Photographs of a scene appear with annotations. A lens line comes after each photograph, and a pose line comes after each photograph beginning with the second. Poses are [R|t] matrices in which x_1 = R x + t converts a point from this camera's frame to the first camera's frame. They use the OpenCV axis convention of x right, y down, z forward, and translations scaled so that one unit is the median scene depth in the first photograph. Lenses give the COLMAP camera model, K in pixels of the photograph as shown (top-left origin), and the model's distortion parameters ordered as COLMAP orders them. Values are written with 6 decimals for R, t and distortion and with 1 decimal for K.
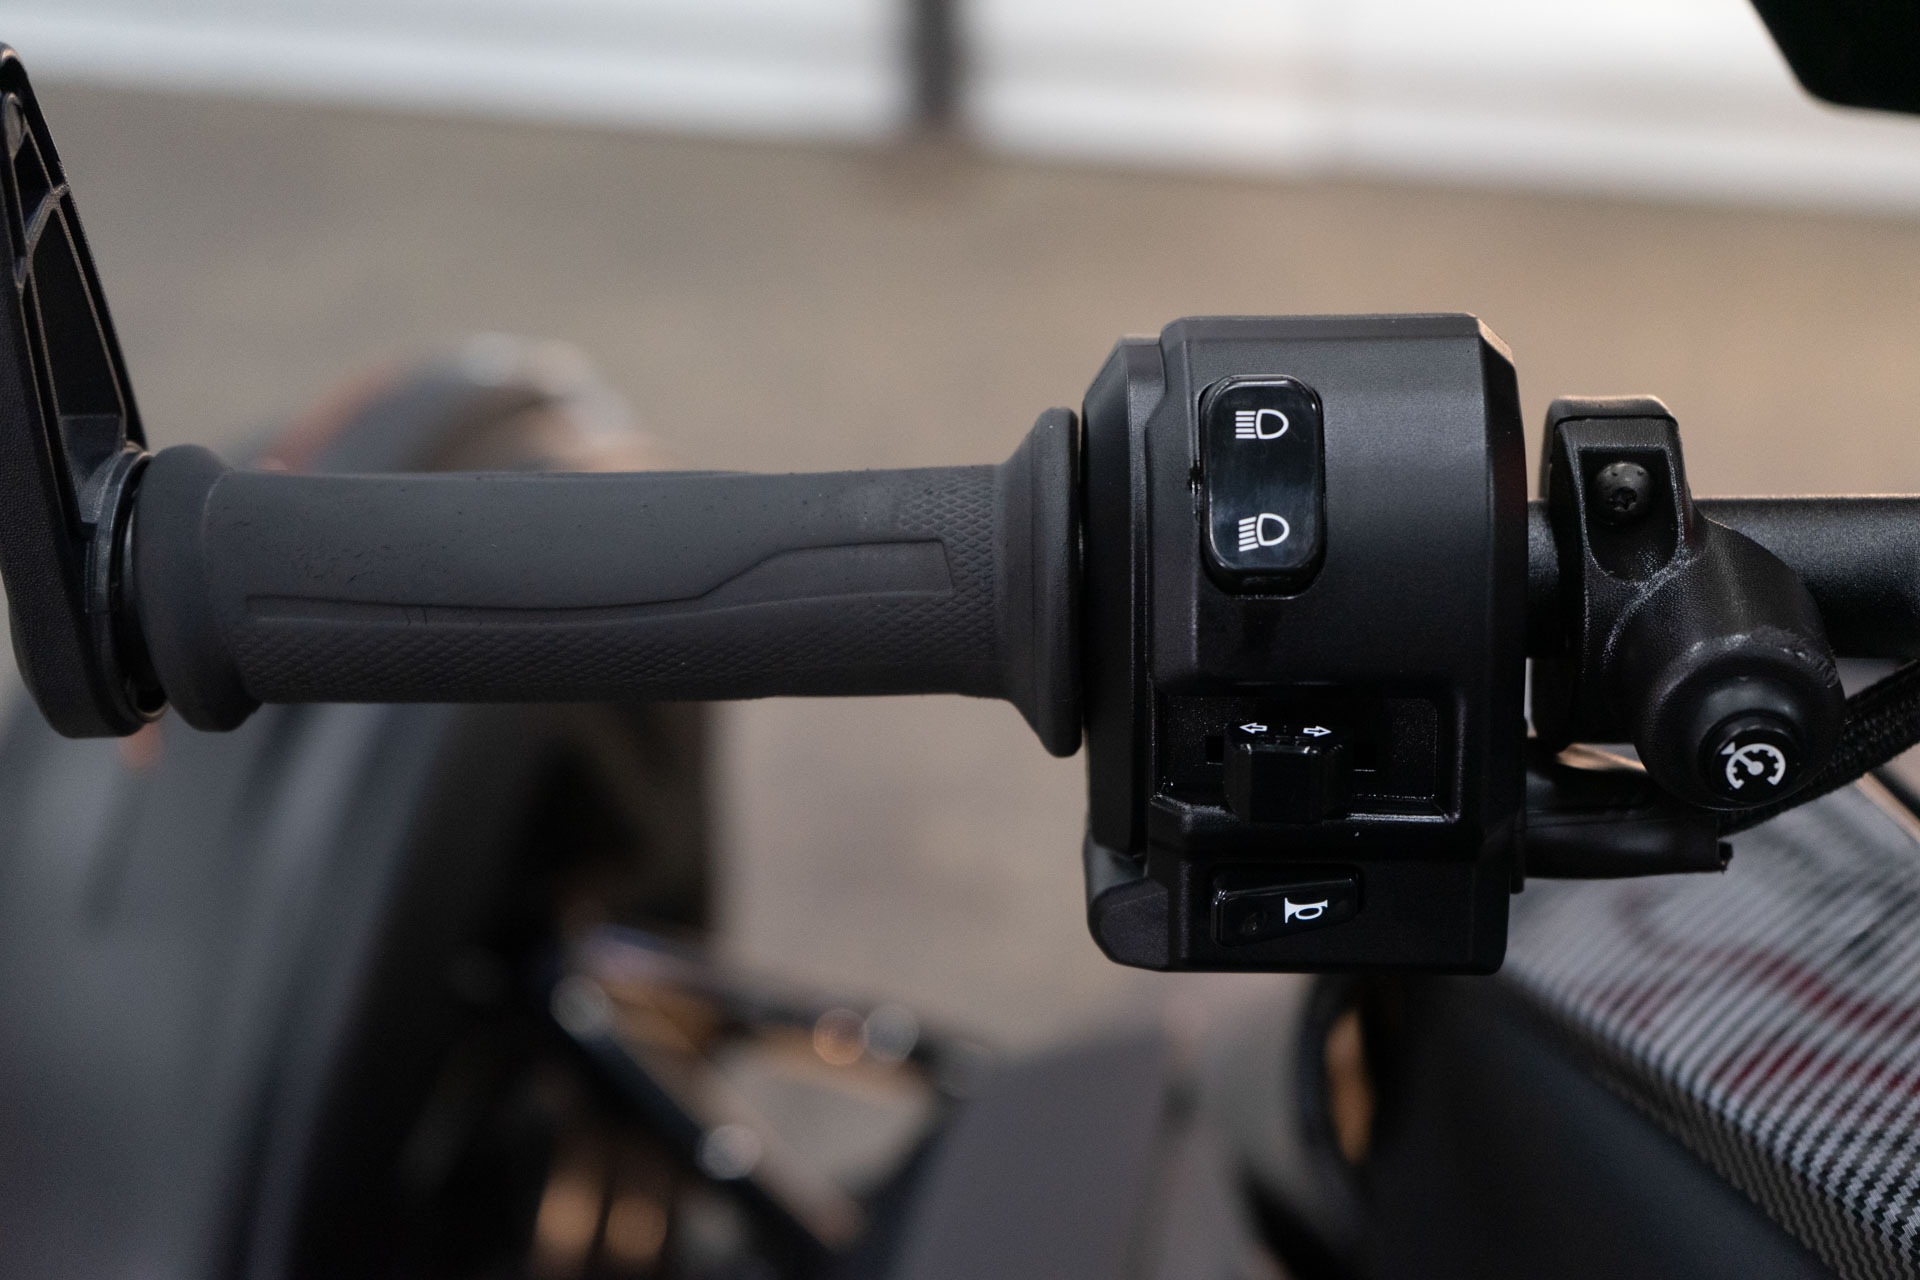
lens RADIAL K [[3226.0, 0, 960.0], [0, 3226.0, 640.0], [0, 0, 1]] dist [-0.019179, -0.005316]
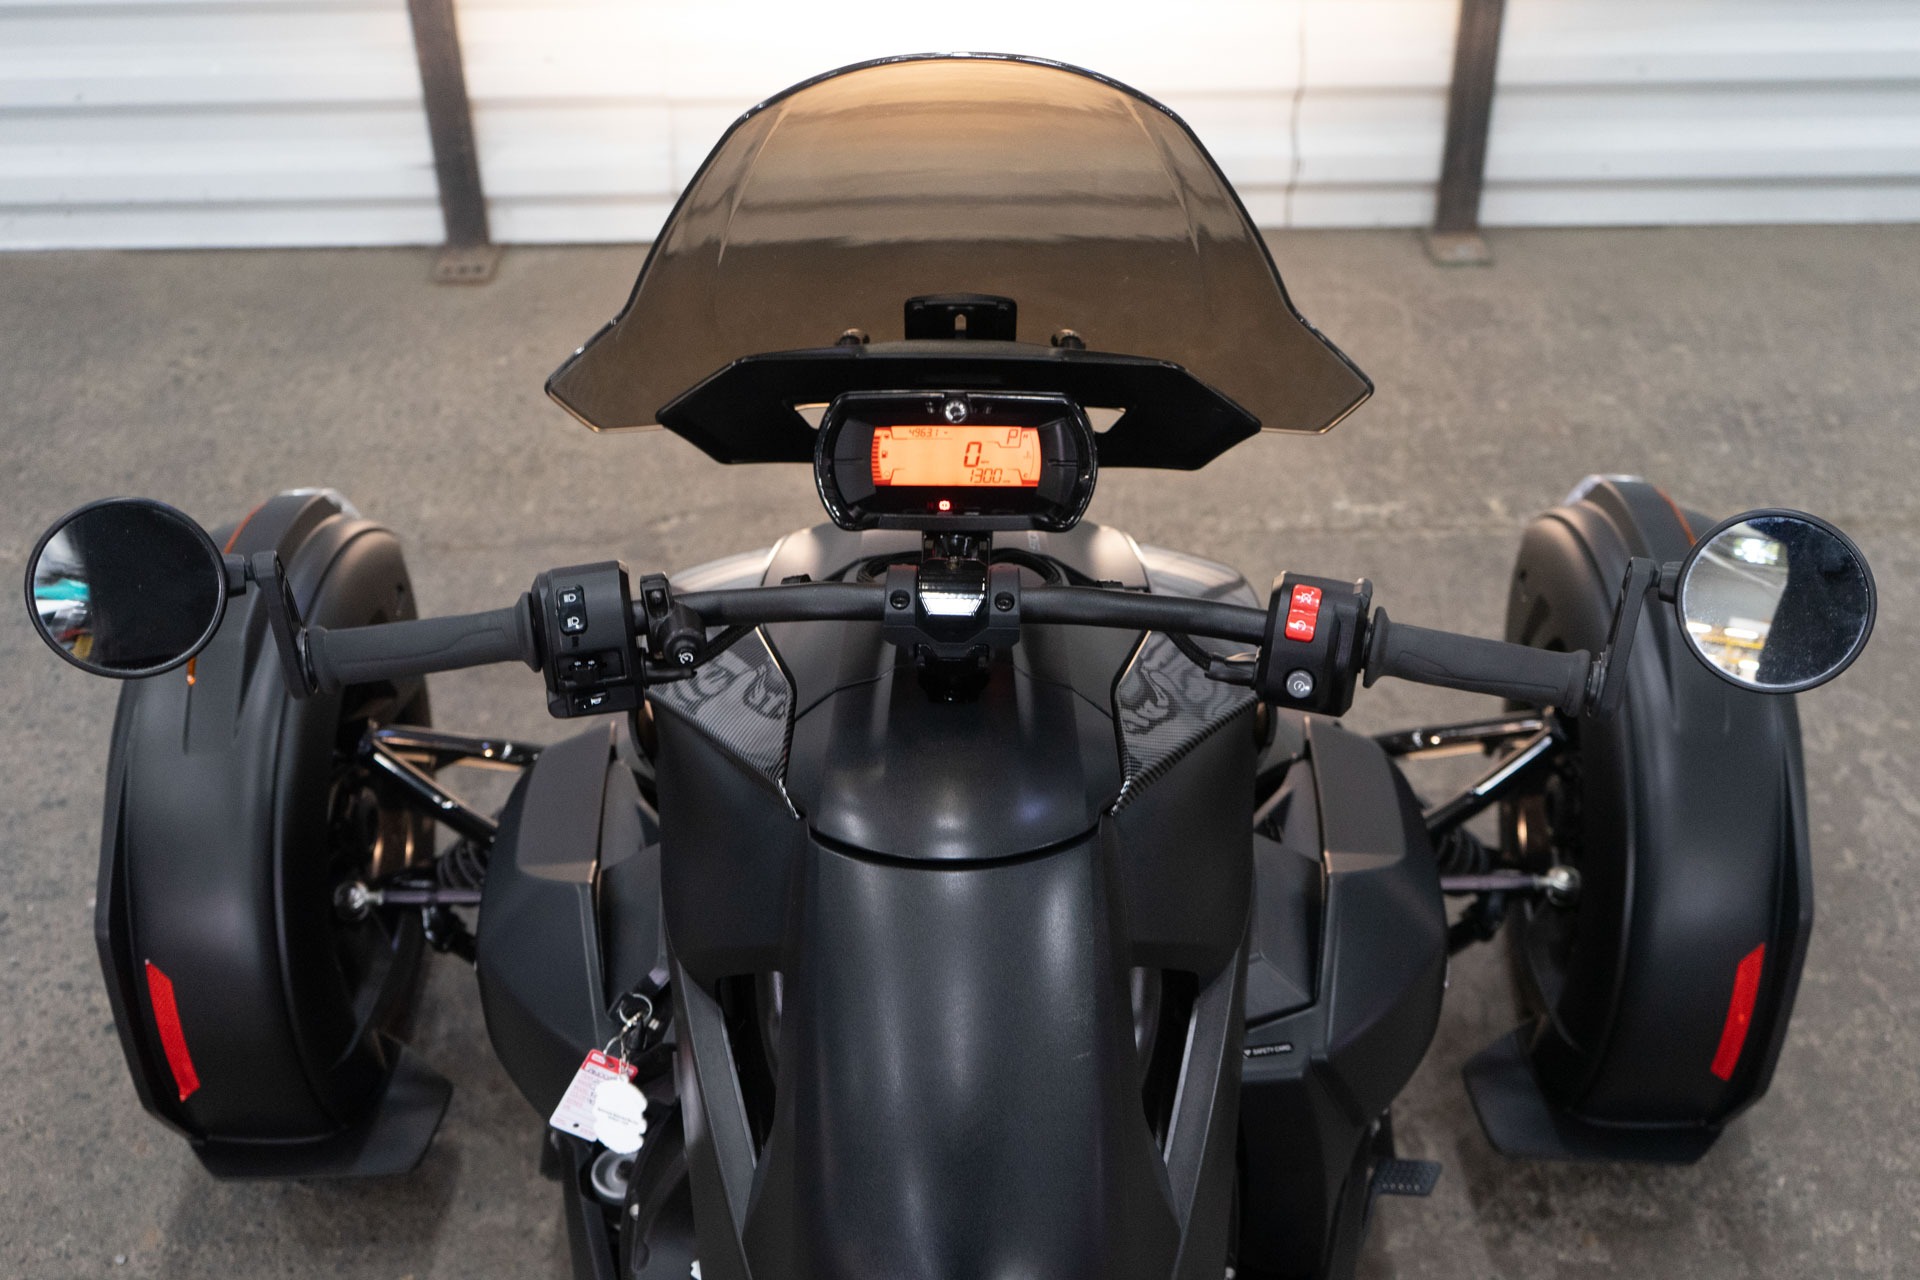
lens RADIAL K [[2200.9, 0, 960.0], [0, 2200.9, 640.0], [0, 0, 1]] dist [0.124661, 0.000292]
pose [[0.973898, -0.133644, 0.183474, 0.045818], [0.118458, 0.988742, 0.091420, -0.210982], [-0.193626, -0.067300, 0.978764, -2.001246]]
